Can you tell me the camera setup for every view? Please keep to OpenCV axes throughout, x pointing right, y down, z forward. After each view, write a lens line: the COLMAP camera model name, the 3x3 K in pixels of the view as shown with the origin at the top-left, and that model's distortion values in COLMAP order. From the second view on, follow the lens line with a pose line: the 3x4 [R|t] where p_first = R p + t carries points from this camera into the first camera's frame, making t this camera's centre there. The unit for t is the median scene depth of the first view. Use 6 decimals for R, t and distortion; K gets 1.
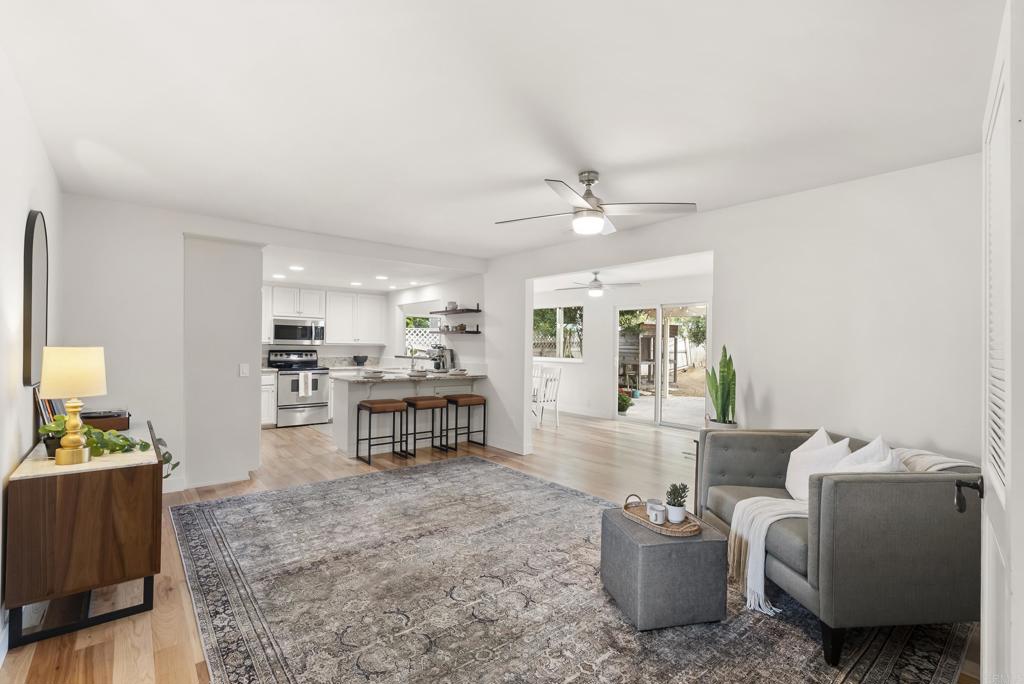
lens RADIAL K [[467.1, 0, 516.0], [0, 467.1, 344.5], [0, 0, 1]] dist [-0.004675, 0.001097]
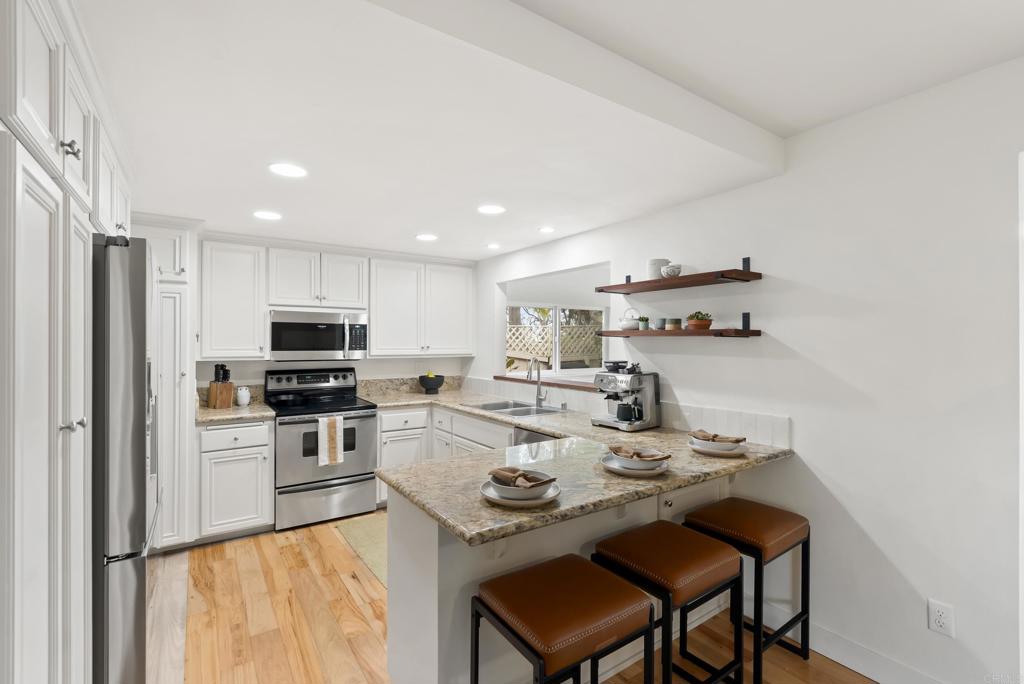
lens RADIAL K [[467.1, 0, 513.9], [0, 467.1, 342.4], [0, 0, 1]] dist [-0.004675, 0.001097]
pose [[0.994906, -0.010356, -0.100276, -0.207277], [0.010412, 0.999946, 0.000034, -0.017563], [0.100270, -0.001078, 0.994960, 0.527952]]
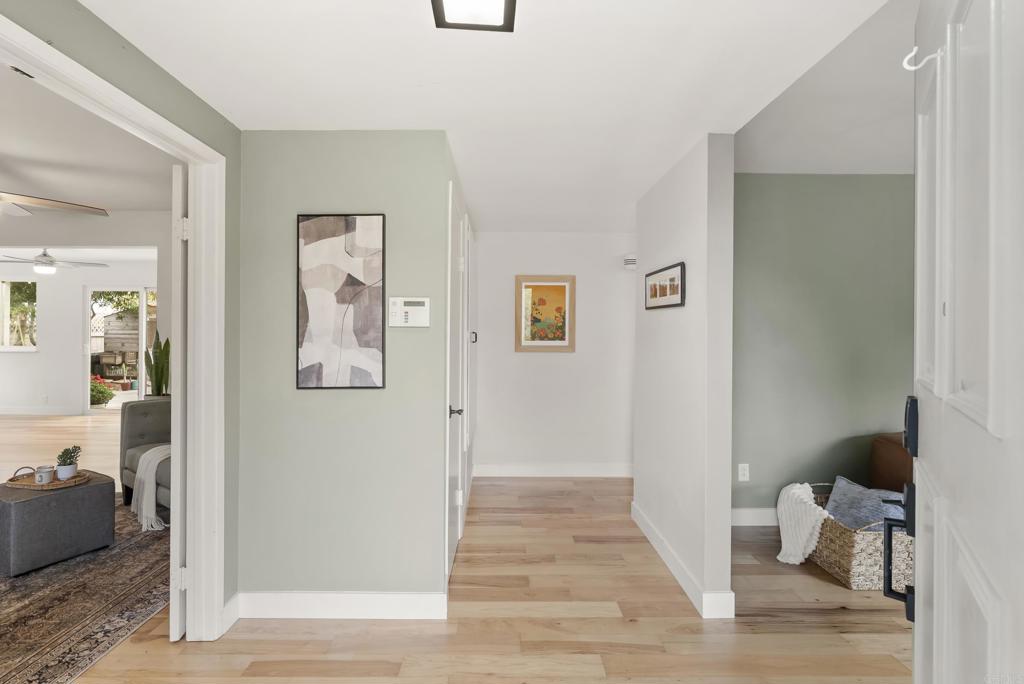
lens RADIAL K [[467.1, 0, 508.8], [0, 467.1, 336.2], [0, 0, 1]] dist [-0.004675, 0.001097]
pose [[0.635837, -0.007824, 0.771784, 0.064816], [-0.002716, 0.999920, 0.012374, -0.000286], [-0.771819, -0.009964, 0.635764, -0.272157]]
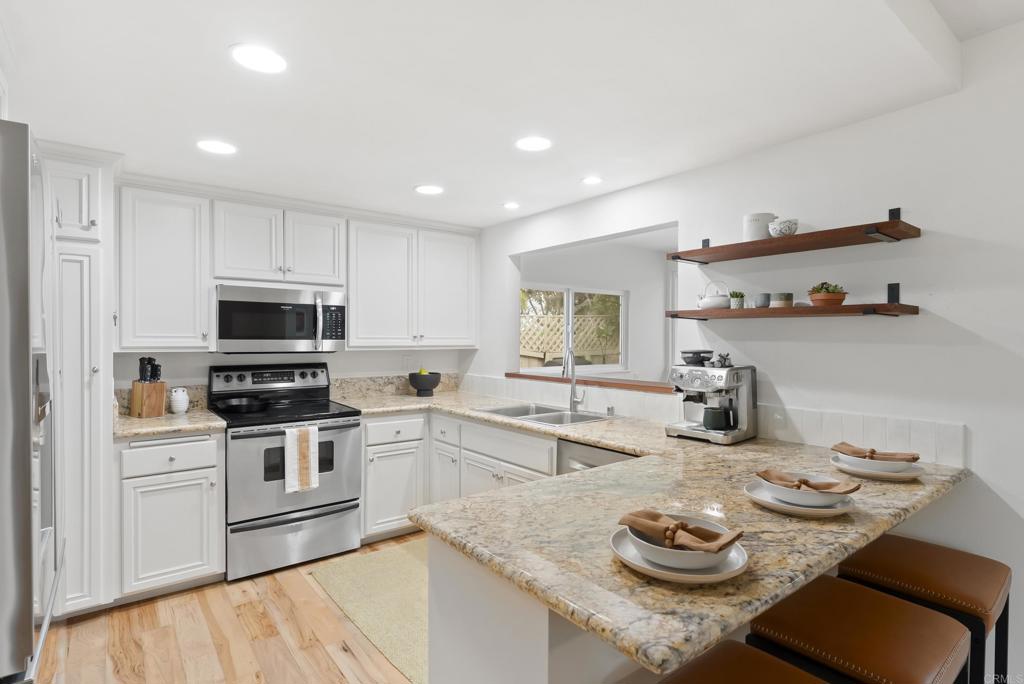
lens RADIAL K [[521.3, 0, 512.7], [0, 521.3, 345.7], [0, 0, 1]] dist [-0.001493, -0.000472]
pose [[0.999226, -0.008611, -0.038378, -0.267462], [0.009170, 0.999854, 0.014392, -0.009687], [0.038248, -0.014733, 0.999160, 0.595056]]
